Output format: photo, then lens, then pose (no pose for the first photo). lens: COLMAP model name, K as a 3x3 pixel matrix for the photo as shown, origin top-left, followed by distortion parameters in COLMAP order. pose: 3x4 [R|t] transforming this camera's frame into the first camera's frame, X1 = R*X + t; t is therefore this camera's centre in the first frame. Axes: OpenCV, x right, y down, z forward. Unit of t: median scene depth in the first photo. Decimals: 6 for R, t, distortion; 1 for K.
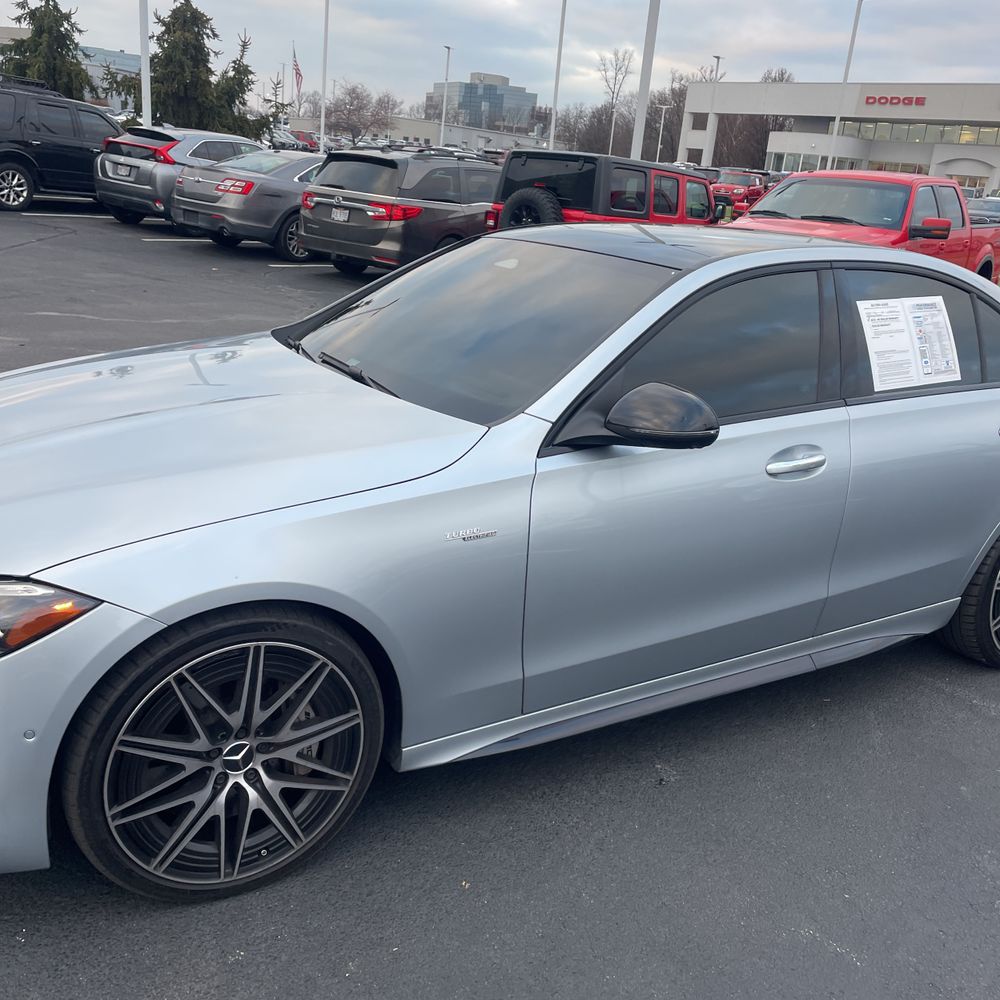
lens RADIAL K [[994.4, 0, 497.0], [0, 994.4, 499.9], [0, 0, 1]] dist [0.098757, -0.130202]
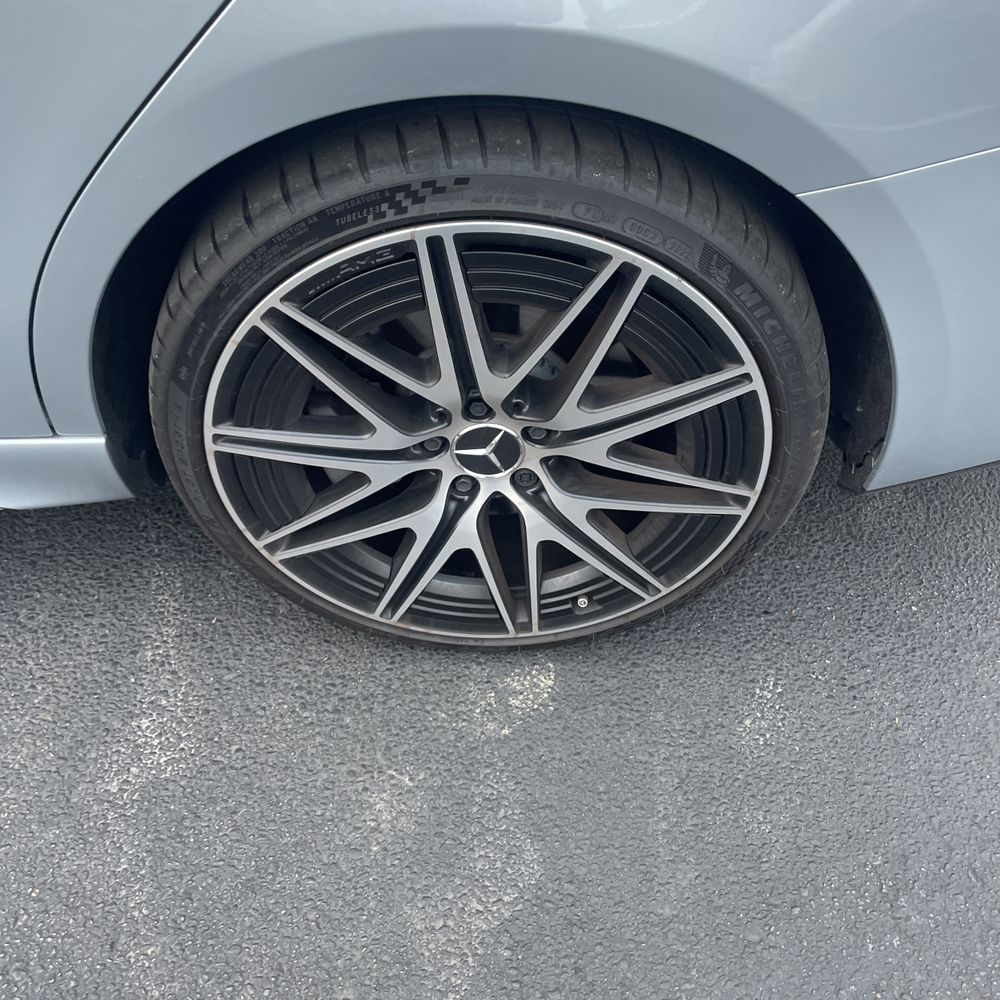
lens RADIAL K [[1008.2, 0, 477.0], [0, 1008.2, 485.3], [0, 0, 1]] dist [0.121368, -0.163802]
pose [[0.843922, 0.336936, -0.417456, 0.968264], [-0.101823, 0.864617, 0.492005, -0.073582], [0.526714, -0.372707, 0.763978, 1.165760]]
